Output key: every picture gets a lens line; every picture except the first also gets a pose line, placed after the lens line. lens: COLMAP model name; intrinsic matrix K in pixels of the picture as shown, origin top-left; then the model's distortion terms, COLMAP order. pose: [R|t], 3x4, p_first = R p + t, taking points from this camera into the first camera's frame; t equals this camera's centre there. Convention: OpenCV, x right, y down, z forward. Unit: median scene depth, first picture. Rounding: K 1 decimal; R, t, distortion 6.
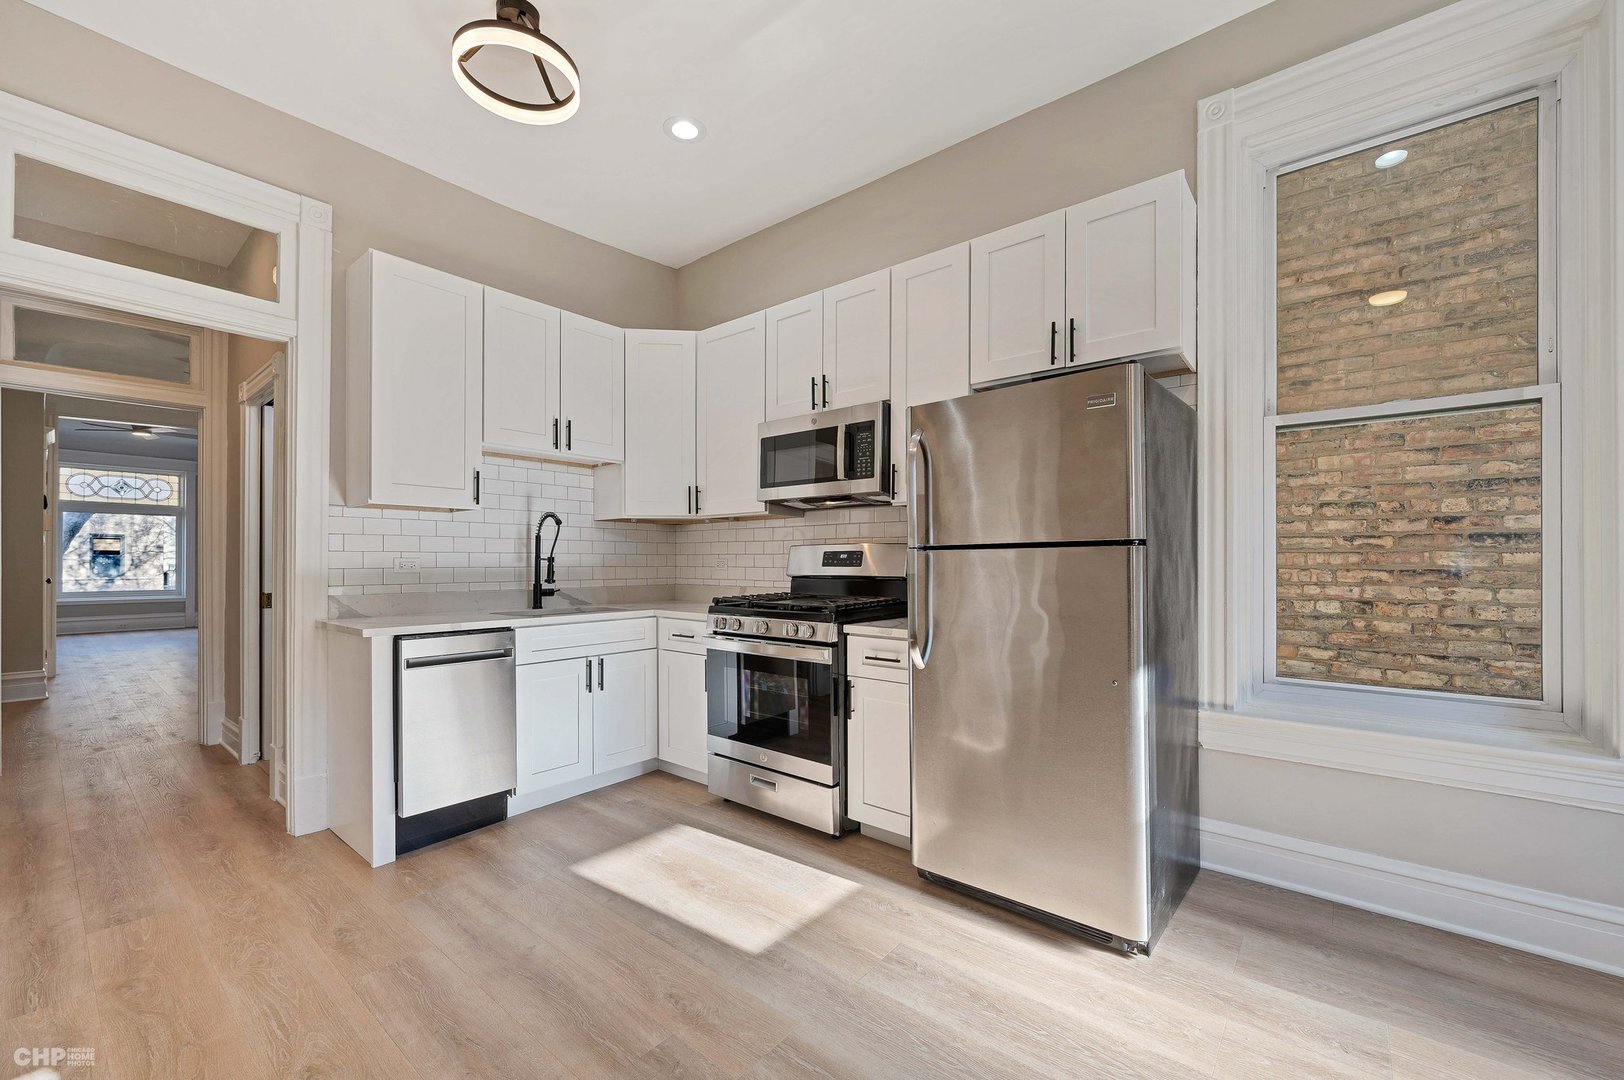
lens RADIAL K [[645.8, 0, 822.8], [0, 645.8, 558.3], [0, 0, 1]] dist [-0.003634, 0.000555]
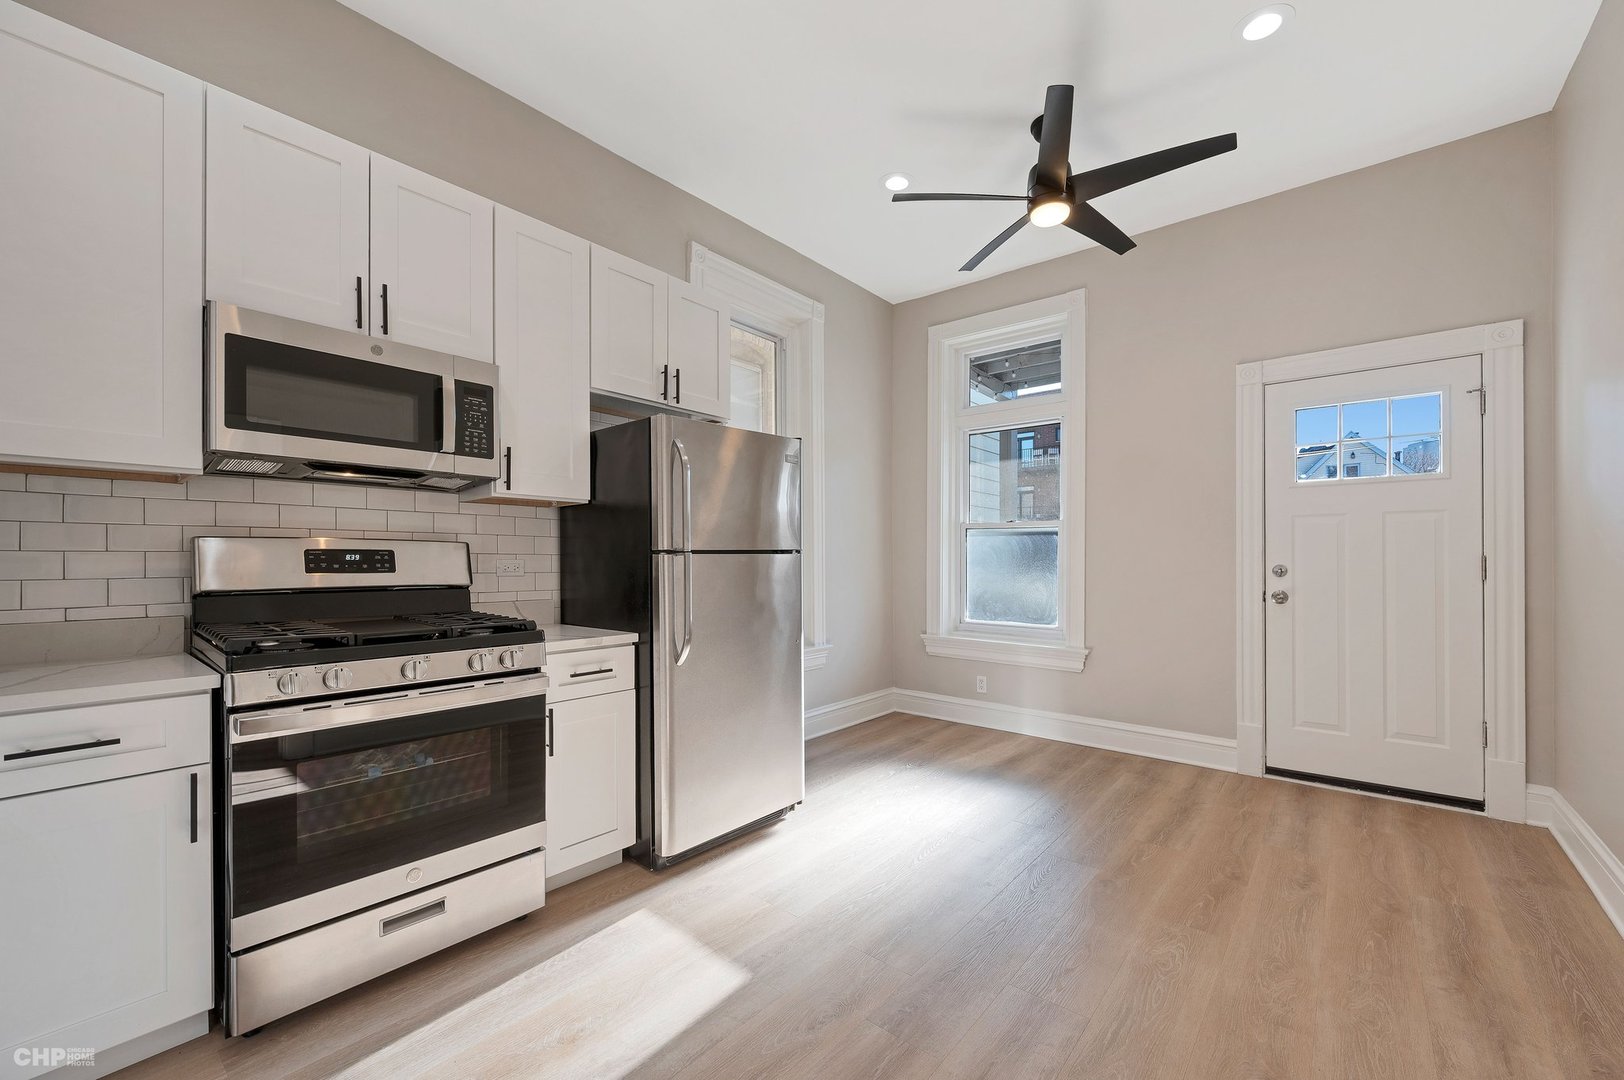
lens RADIAL K [[645.8, 0, 819.8], [0, 645.8, 557.2], [0, 0, 1]] dist [-0.003634, 0.000555]
pose [[0.015308, 0.006284, 0.999863, -0.671517], [-0.003130, 0.999976, -0.006237, -0.000605], [-0.999878, -0.003034, 0.015327, 0.555606]]
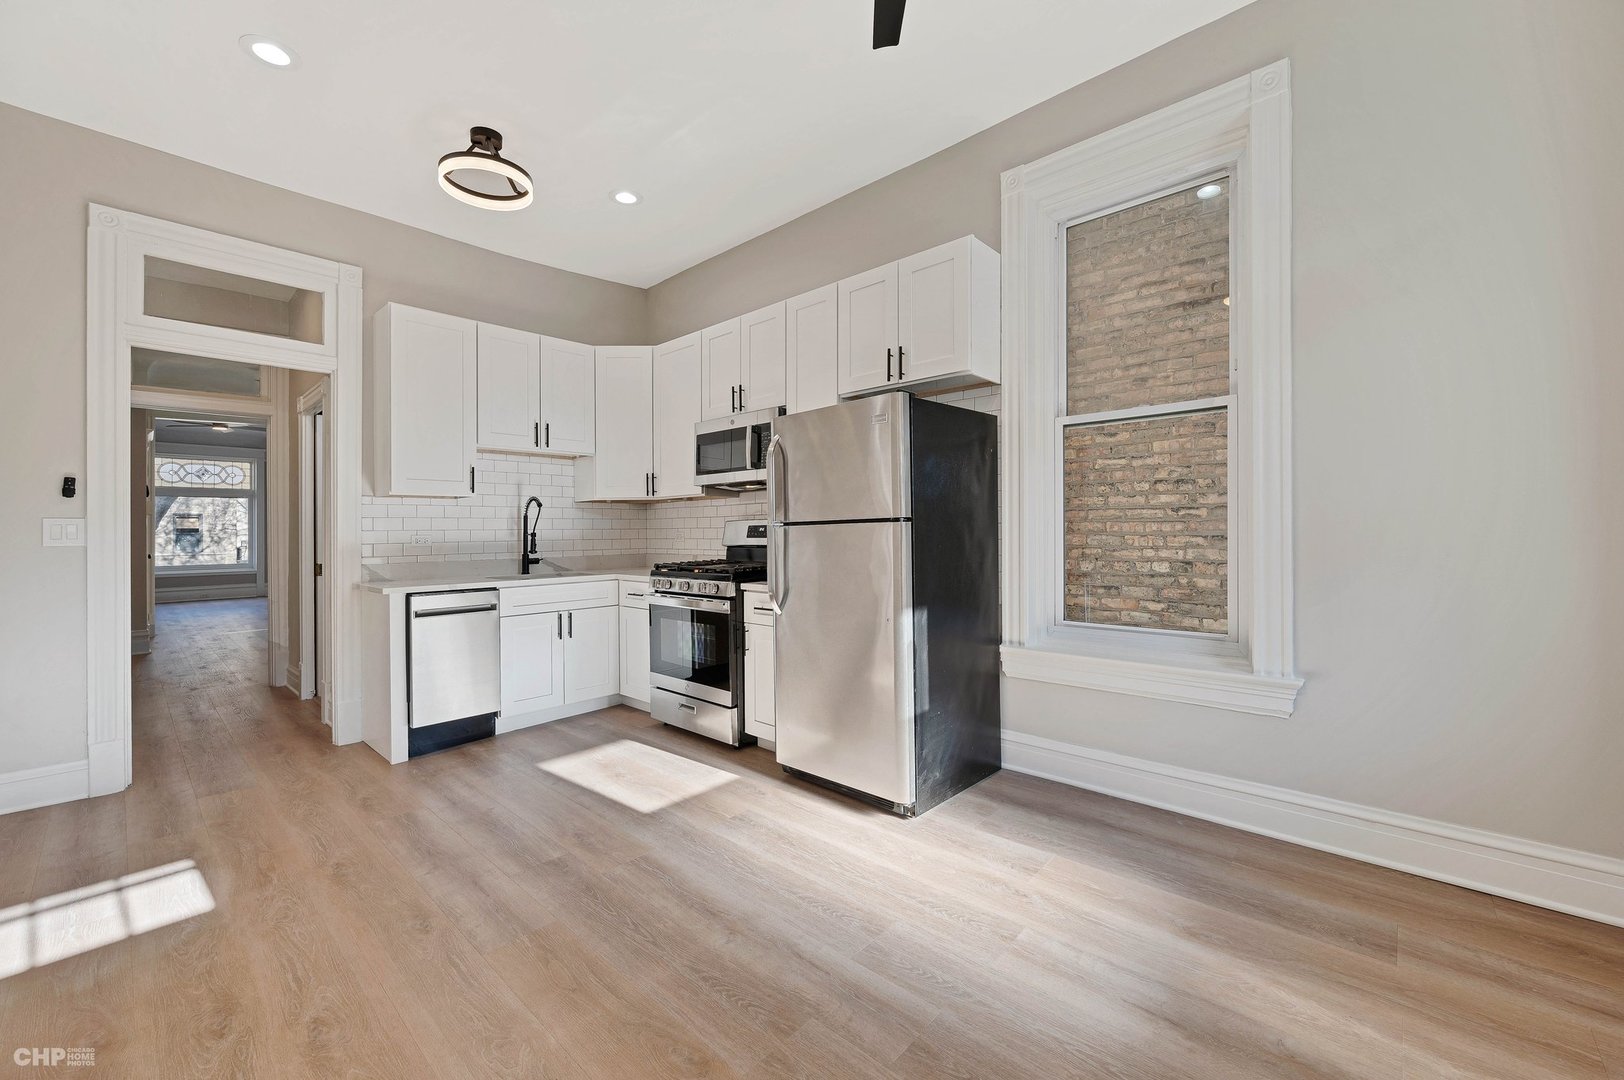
lens RADIAL K [[645.8, 0, 821.5], [0, 645.8, 523.2], [0, 0, 1]] dist [-0.003634, 0.000555]
pose [[0.998163, -0.012849, -0.059206, 0.238880], [0.012485, 0.999901, -0.006517, -0.005999], [0.059284, 0.005766, 0.998225, -0.248382]]
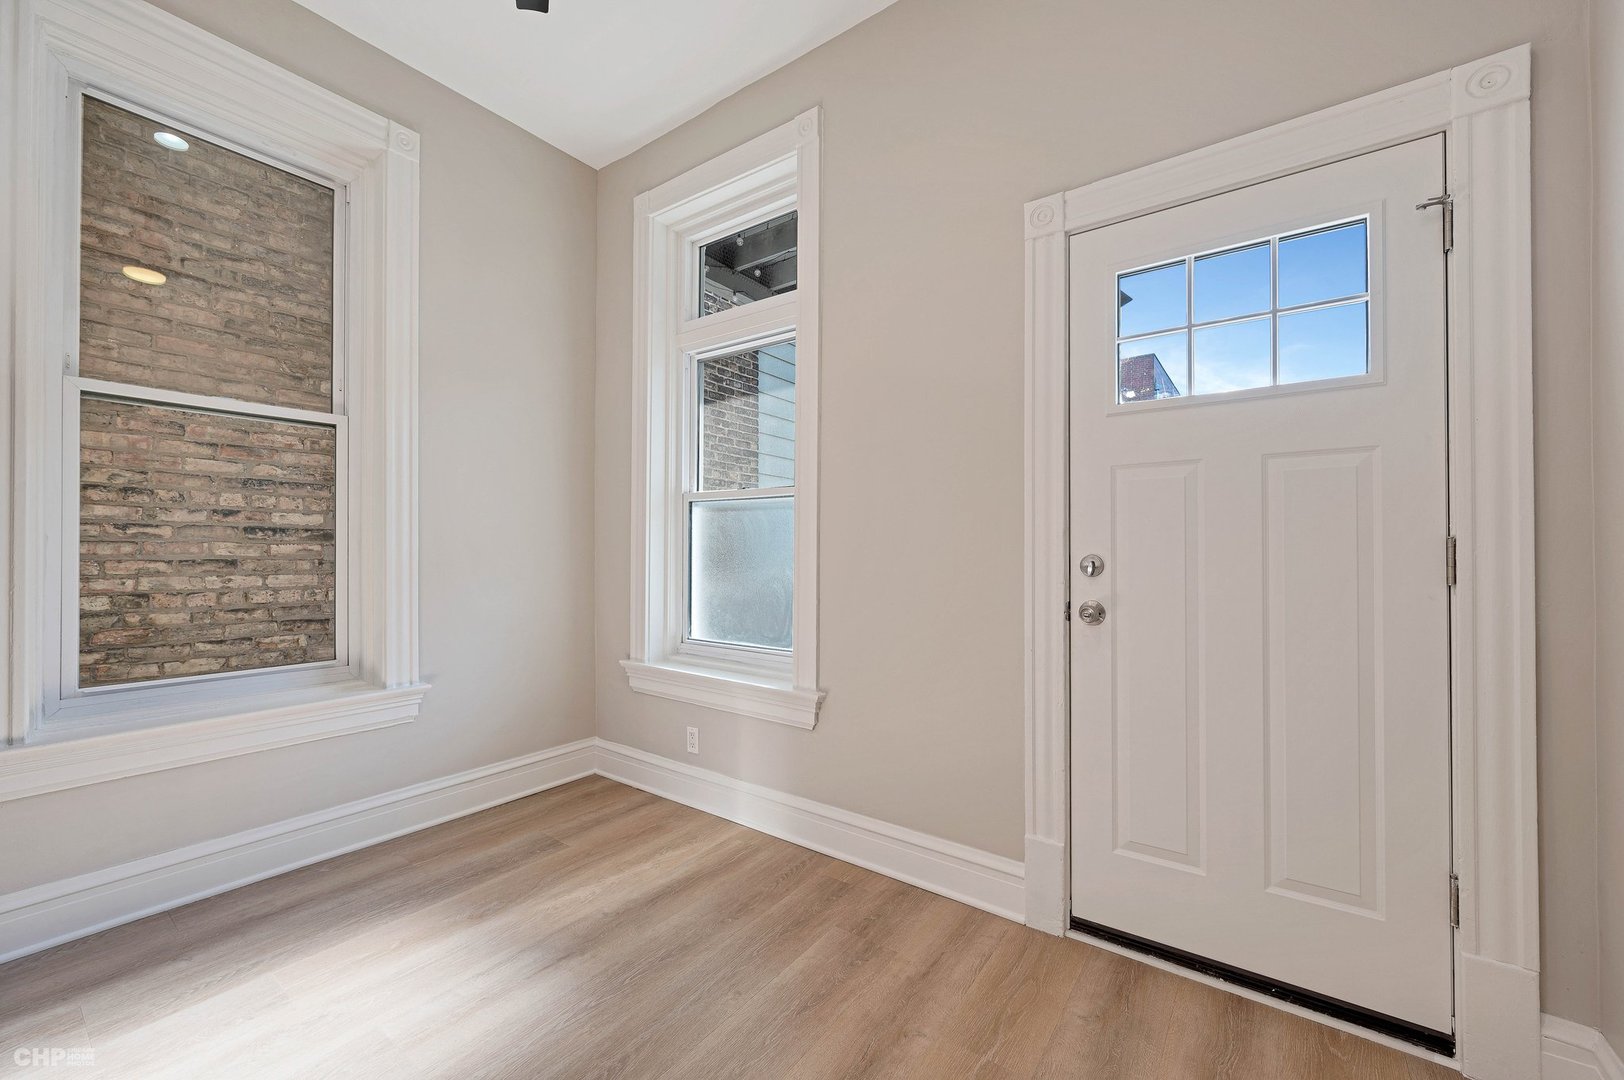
lens RADIAL K [[645.8, 0, 812.5], [0, 645.8, 544.9], [0, 0, 1]] dist [-0.003634, 0.000555]
pose [[-0.049384, 0.011165, 0.998717, -0.145620], [-0.004210, 0.999926, -0.011386, 0.001686], [-0.998771, -0.004767, -0.049333, 0.072082]]
